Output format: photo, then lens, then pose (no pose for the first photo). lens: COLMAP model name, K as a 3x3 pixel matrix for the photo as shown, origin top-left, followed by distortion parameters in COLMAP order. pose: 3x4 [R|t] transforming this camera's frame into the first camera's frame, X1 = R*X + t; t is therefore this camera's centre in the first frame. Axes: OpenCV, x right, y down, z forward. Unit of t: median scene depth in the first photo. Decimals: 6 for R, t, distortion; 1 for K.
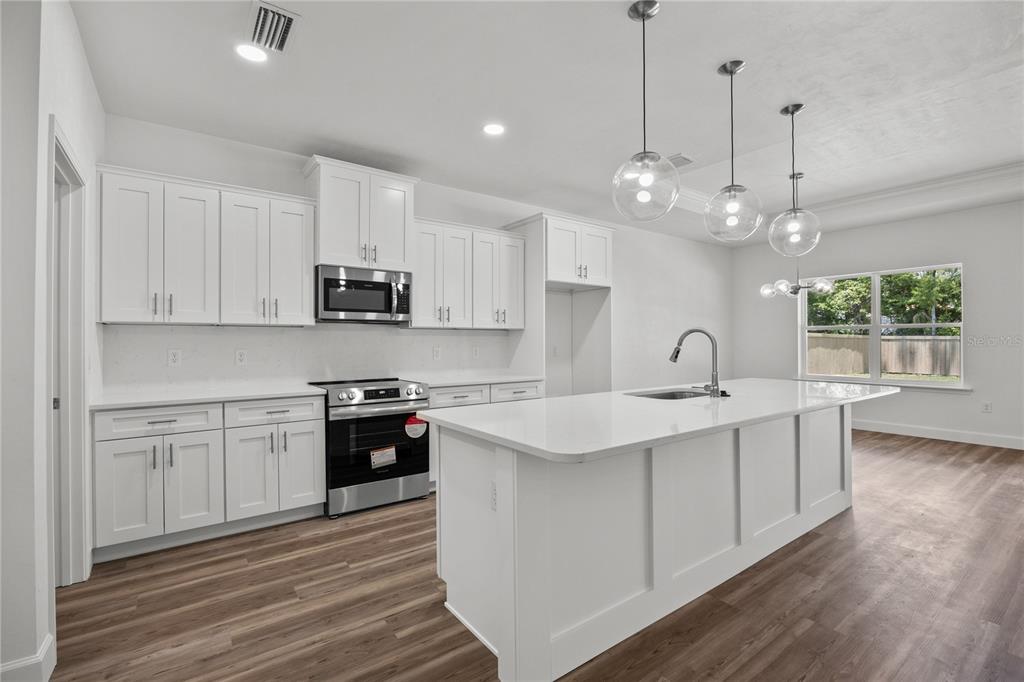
lens RADIAL K [[452.3, 0, 512.0], [0, 452.3, 341.0], [0, 0, 1]] dist [-0.063522, -0.000005]
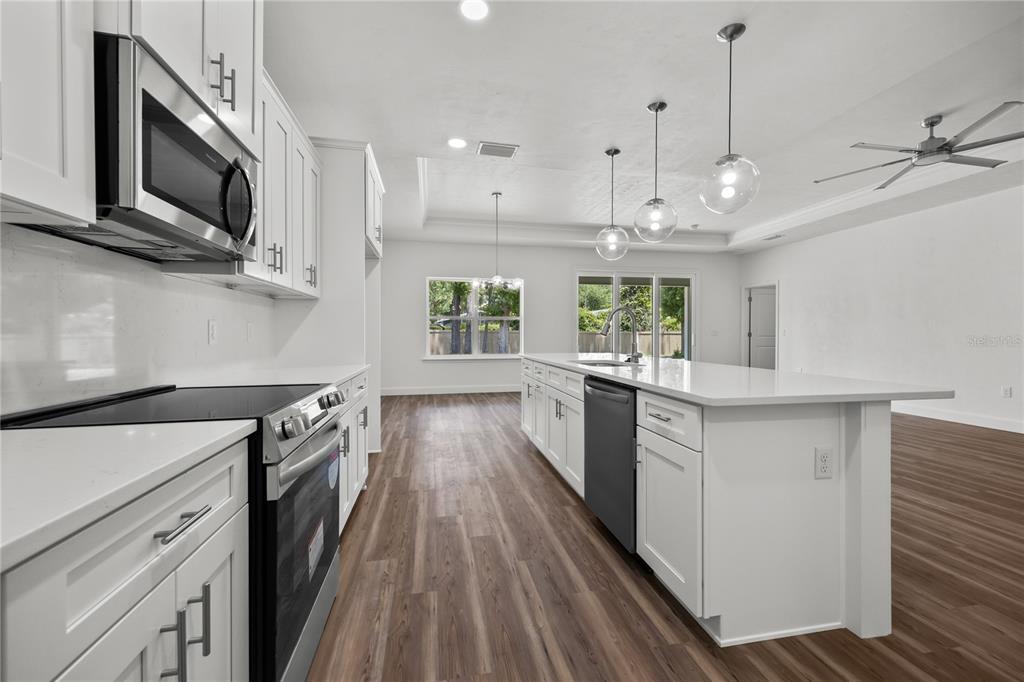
lens RADIAL K [[424.6, 0, 514.5], [0, 424.6, 335.2], [0, 0, 1]] dist [0.000485, 0.000080]
pose [[0.418487, 0.008077, 0.908187, -0.589128], [-0.009342, 0.999946, -0.004589, 0.040150], [-0.908175, -0.006564, 0.418539, 0.617098]]
